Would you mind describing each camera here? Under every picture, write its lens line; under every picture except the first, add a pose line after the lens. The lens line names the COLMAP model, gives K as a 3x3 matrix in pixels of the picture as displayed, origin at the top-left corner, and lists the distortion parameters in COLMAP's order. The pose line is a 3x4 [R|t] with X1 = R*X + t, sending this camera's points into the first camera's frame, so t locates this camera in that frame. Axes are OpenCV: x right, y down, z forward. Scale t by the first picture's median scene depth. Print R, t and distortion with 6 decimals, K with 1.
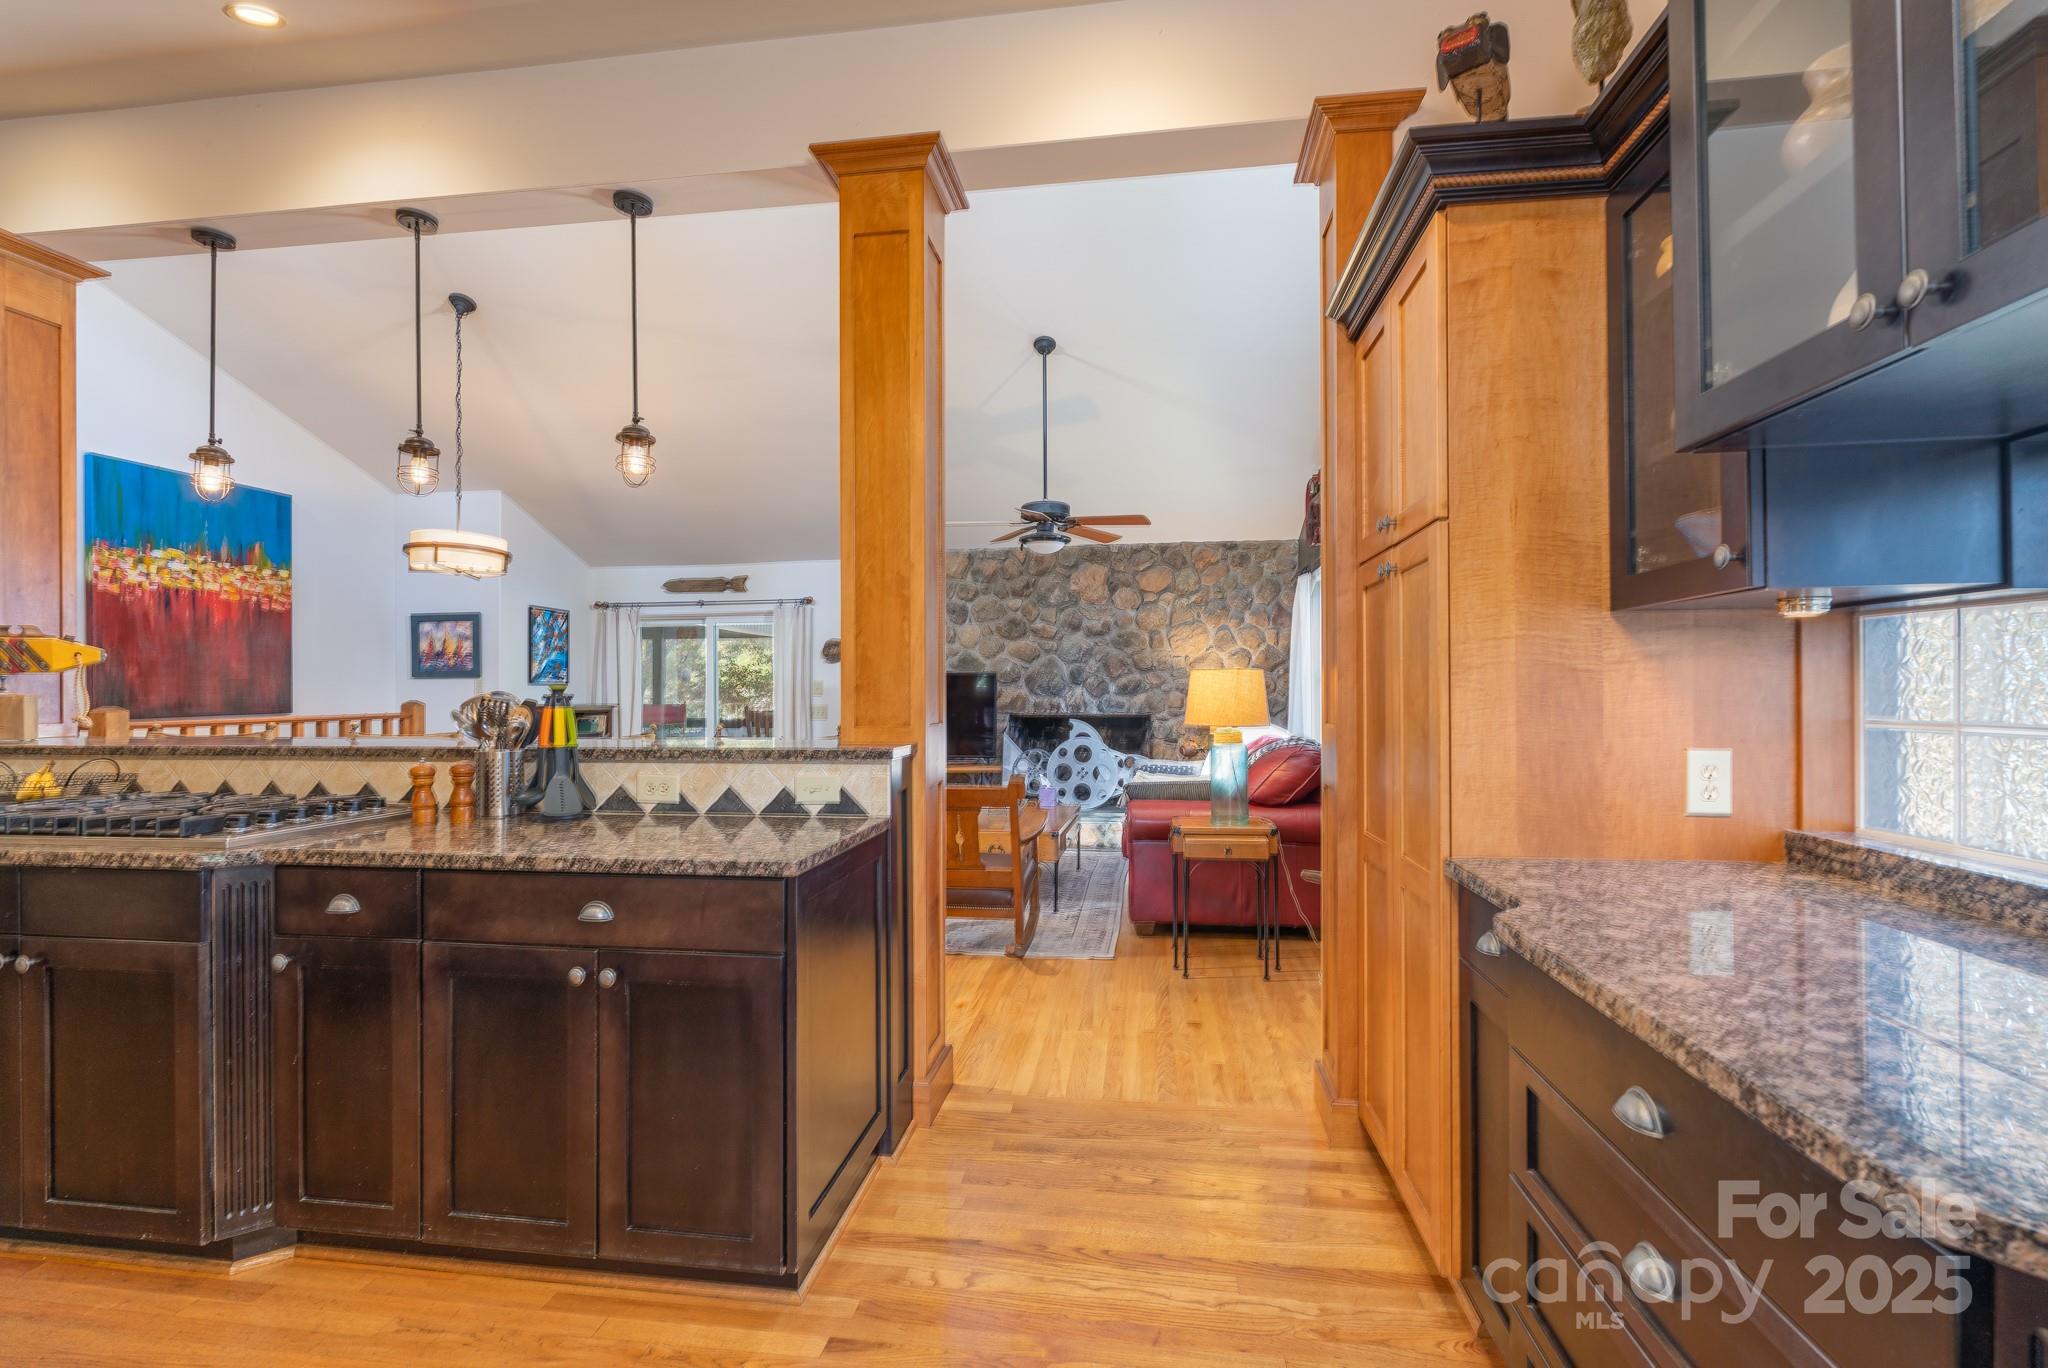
lens RADIAL K [[912.4, 0, 1030.2], [0, 912.4, 685.2], [0, 0, 1]] dist [-0.006131, 0.001339]
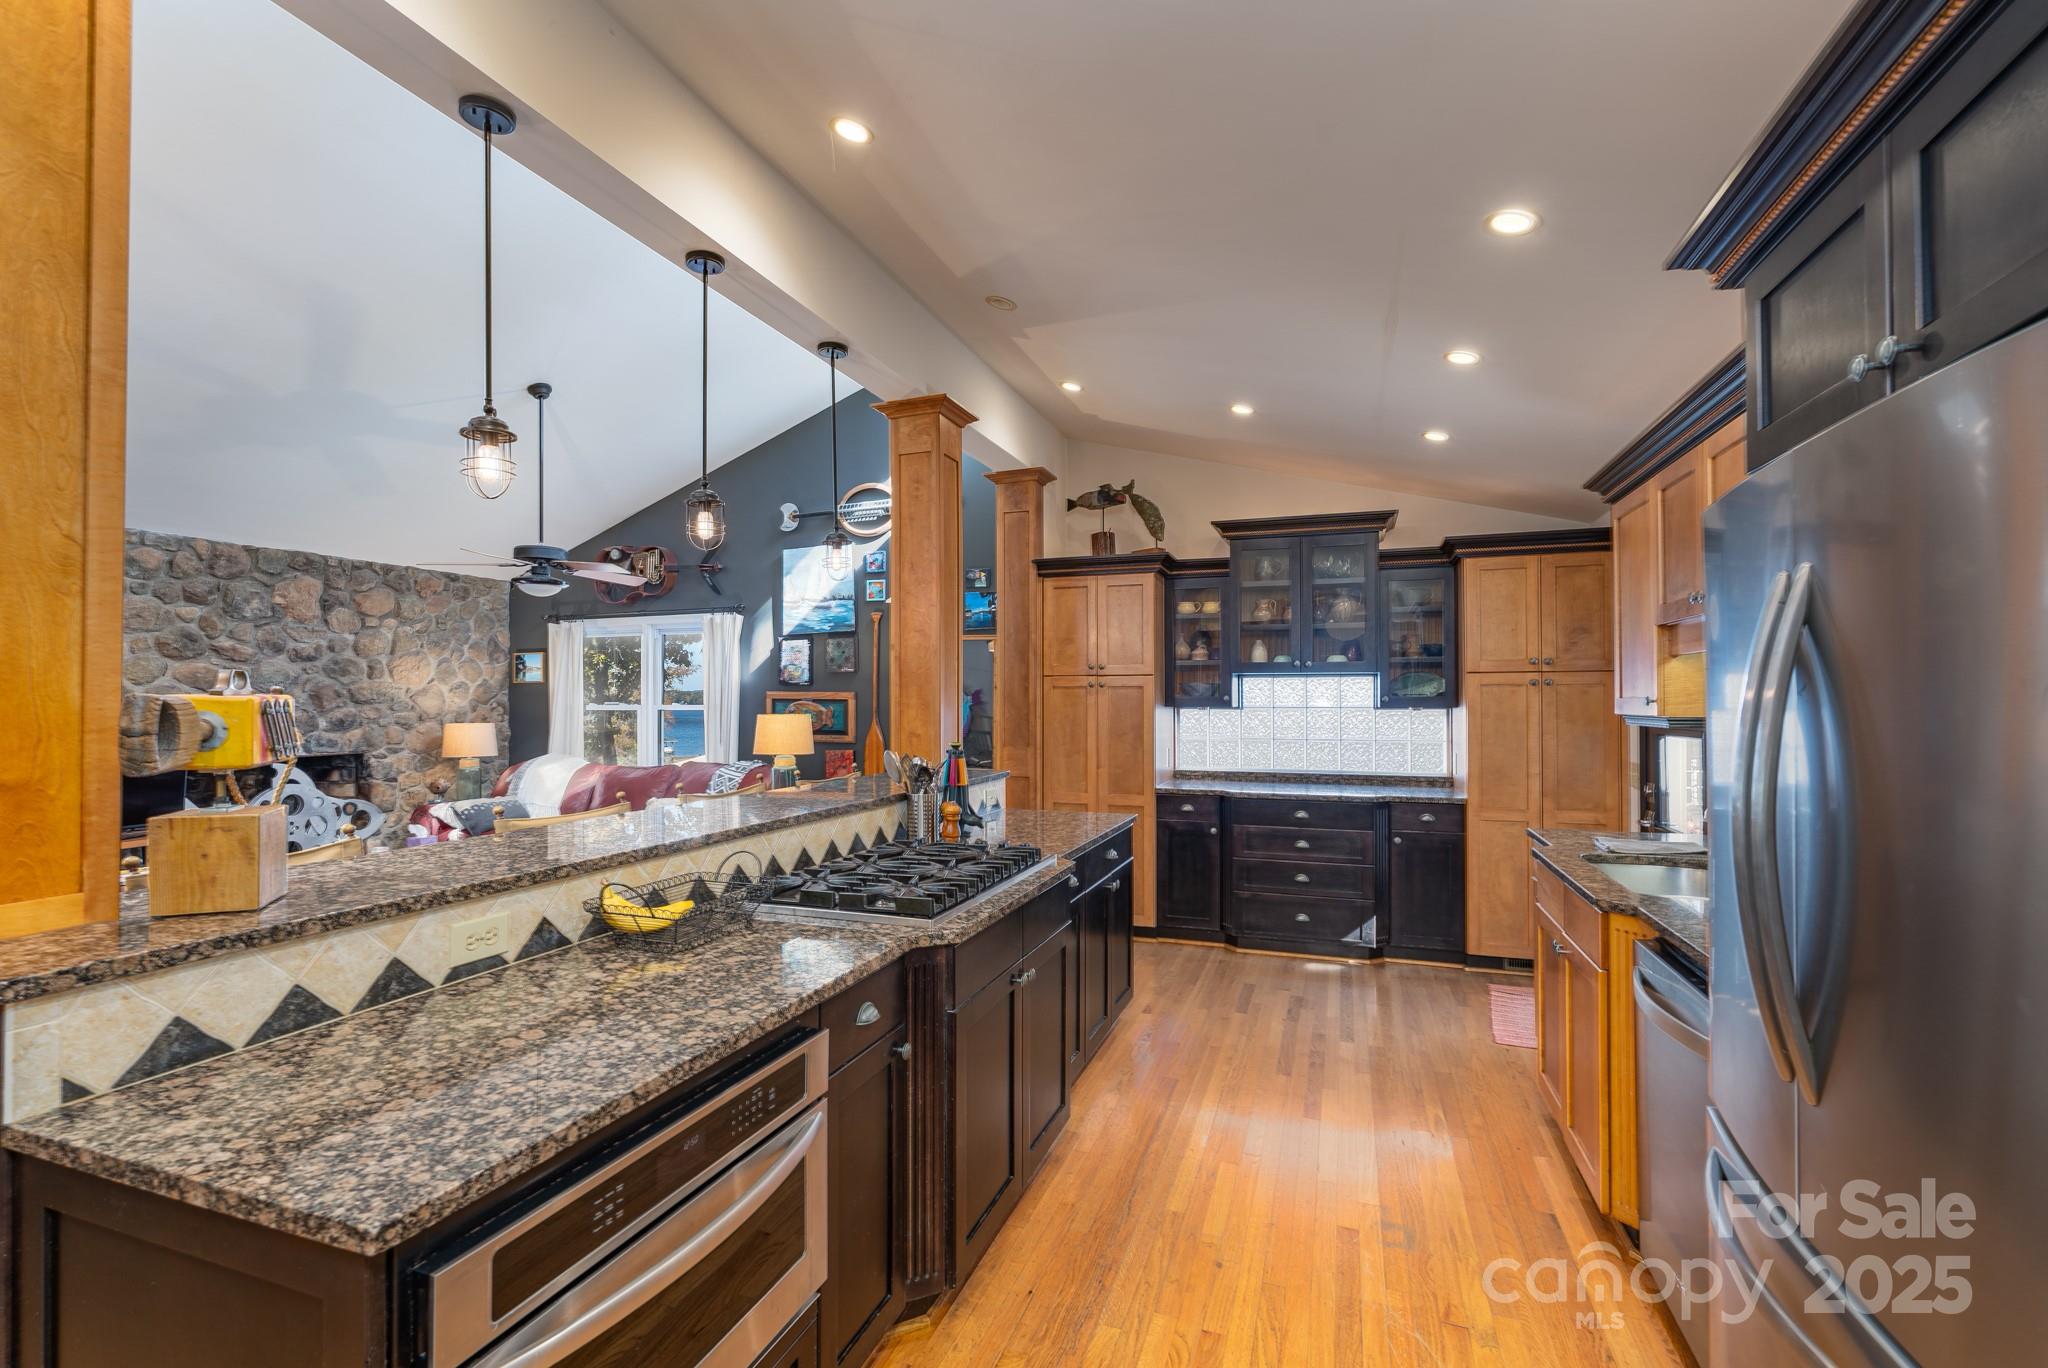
lens RADIAL K [[912.4, 0, 1013.2], [0, 912.4, 690.2], [0, 0, 1]] dist [-0.006131, 0.001339]
pose [[0.212162, 0.015280, 0.977115, -0.615275], [-0.007289, 0.999875, -0.014053, -0.020730], [-0.977207, -0.004140, 0.212247, 0.193489]]
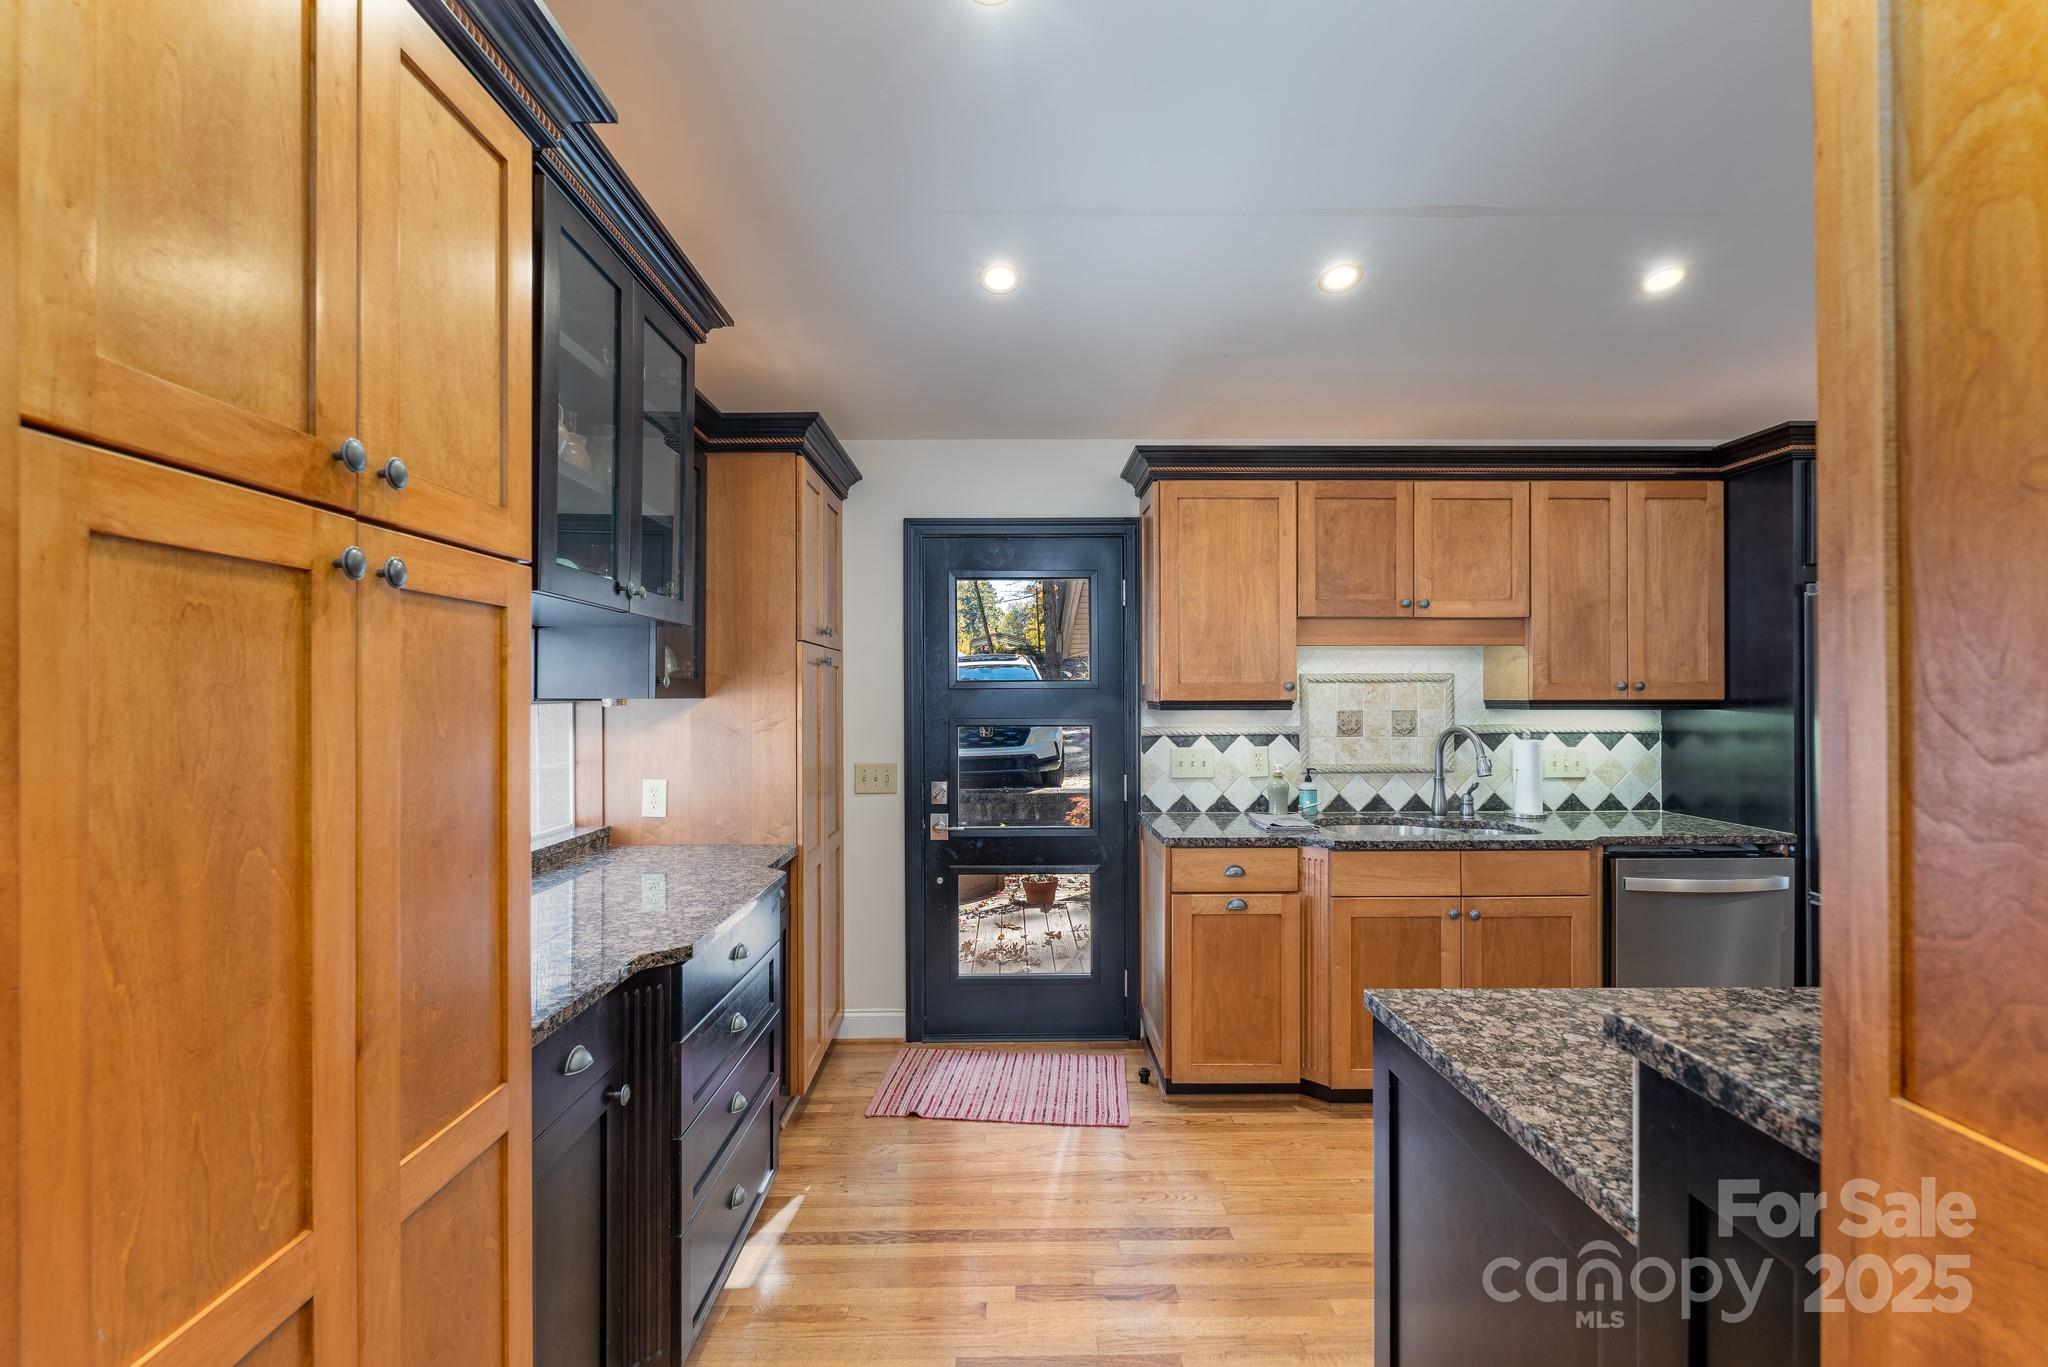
lens RADIAL K [[912.4, 0, 1014.8], [0, 912.4, 694.1], [0, 0, 1]] dist [-0.006131, 0.001339]
pose [[-0.989531, 0.006946, -0.144152, 0.038173], [0.008586, 0.999905, -0.010761, -0.016409], [0.144064, -0.011886, -0.989497, 0.420556]]
